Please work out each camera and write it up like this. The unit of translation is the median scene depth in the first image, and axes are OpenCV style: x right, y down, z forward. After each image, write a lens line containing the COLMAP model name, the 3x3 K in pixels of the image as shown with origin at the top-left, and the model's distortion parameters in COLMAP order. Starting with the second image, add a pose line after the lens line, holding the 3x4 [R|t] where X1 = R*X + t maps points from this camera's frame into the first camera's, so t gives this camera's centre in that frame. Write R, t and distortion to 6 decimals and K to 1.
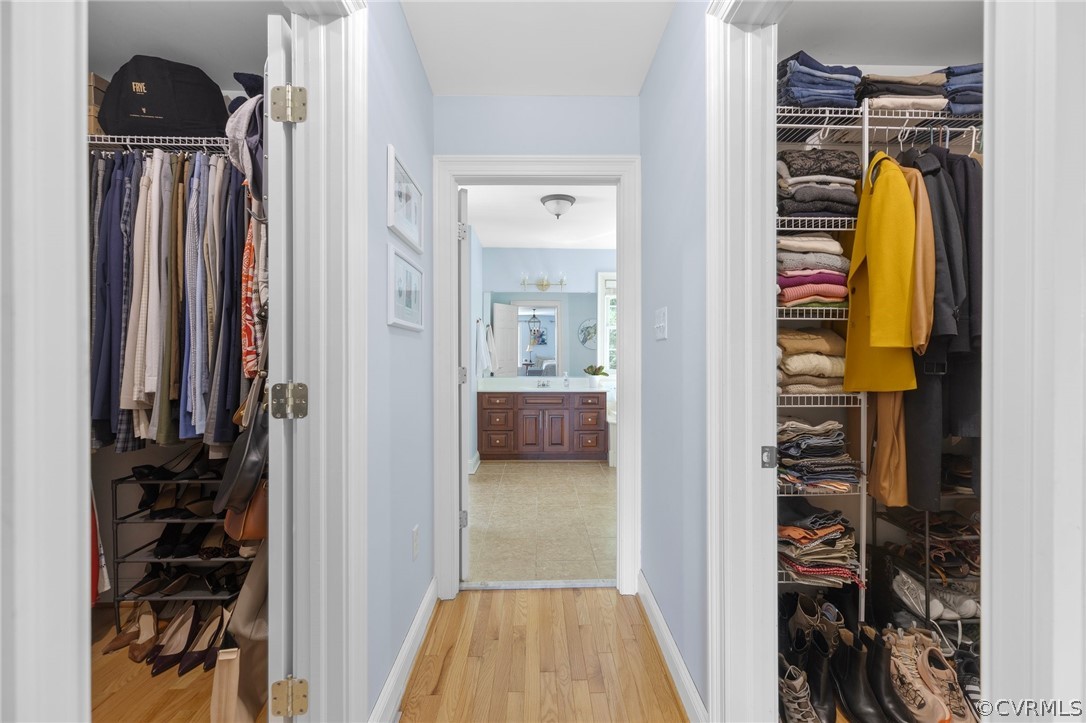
lens RADIAL K [[487.0, 0, 545.0], [0, 487.0, 356.5], [0, 0, 1]] dist [0.001022, -0.000094]
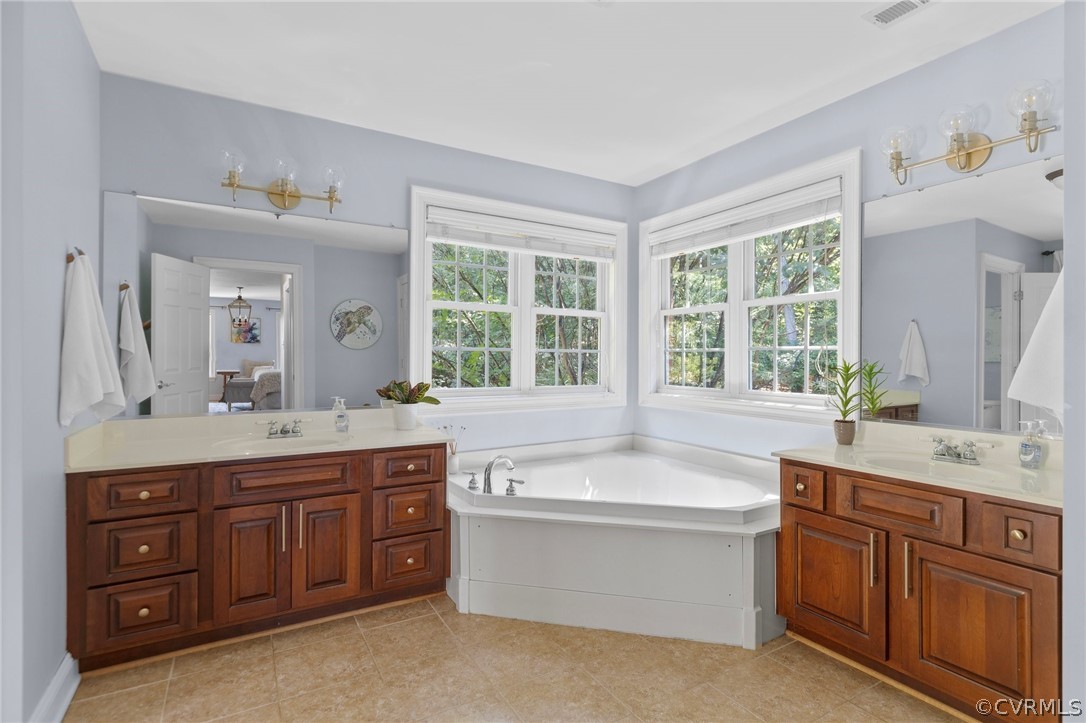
lens RADIAL K [[517.2, 0, 543.0], [0, 517.2, 354.8], [0, 0, 1]] dist [-0.004329, 0.000196]
pose [[0.867785, 0.003337, 0.496928, -0.031814], [0.001724, 0.999951, -0.009724, -0.002797], [-0.496936, 0.009295, 0.867737, 0.512289]]
